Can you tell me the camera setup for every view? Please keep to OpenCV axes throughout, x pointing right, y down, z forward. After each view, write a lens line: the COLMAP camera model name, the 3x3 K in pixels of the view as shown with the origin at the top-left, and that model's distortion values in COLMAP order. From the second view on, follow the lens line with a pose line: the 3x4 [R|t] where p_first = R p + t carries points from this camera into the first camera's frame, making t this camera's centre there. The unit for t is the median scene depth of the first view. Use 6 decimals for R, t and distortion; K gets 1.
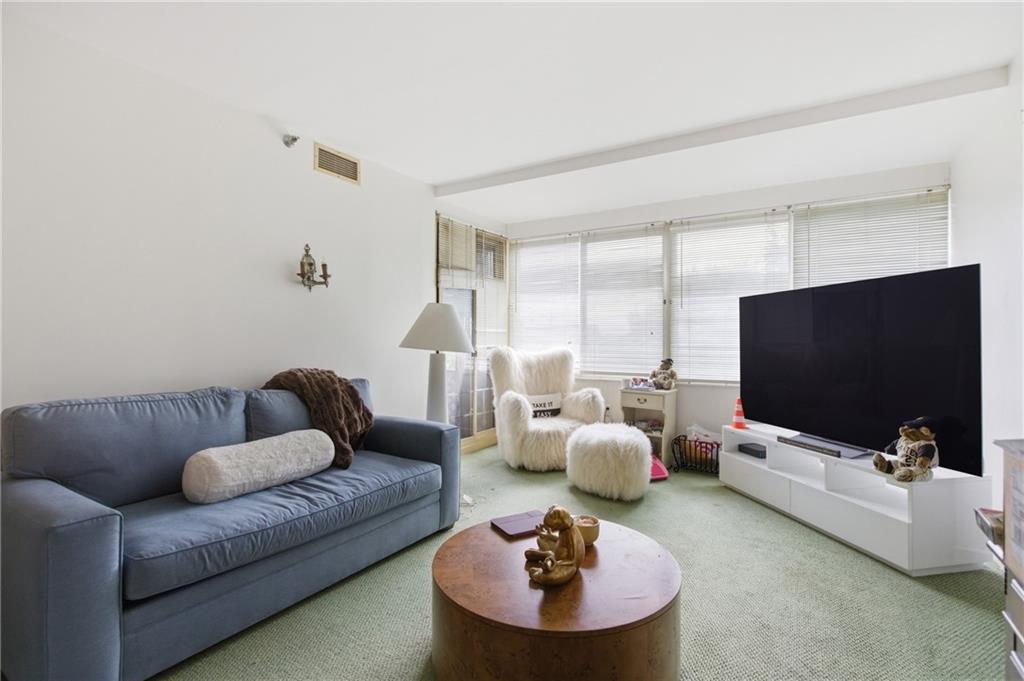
lens RADIAL K [[477.6, 0, 517.4], [0, 477.6, 331.5], [0, 0, 1]] dist [0.001808, 0.000709]
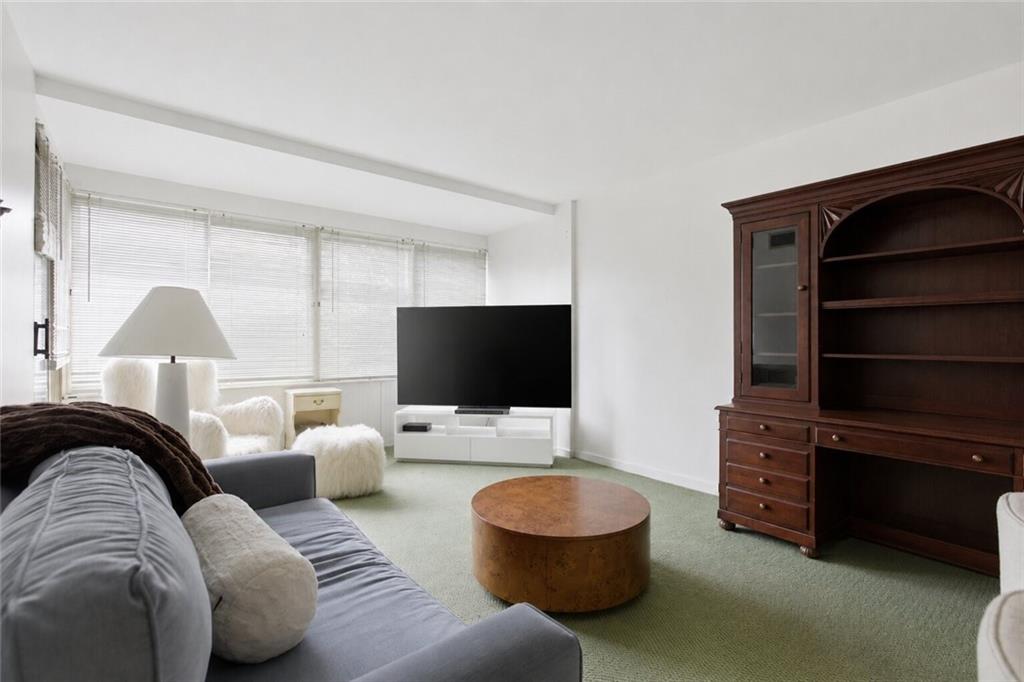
lens RADIAL K [[469.9, 0, 498.2], [0, 469.9, 335.5], [0, 0, 1]] dist [0.003530, 0.000794]
pose [[0.361305, 0.010340, 0.932390, -0.572309], [-0.014535, 0.999879, -0.005456, 0.004879], [-0.932334, -0.011581, 0.361412, 0.317049]]
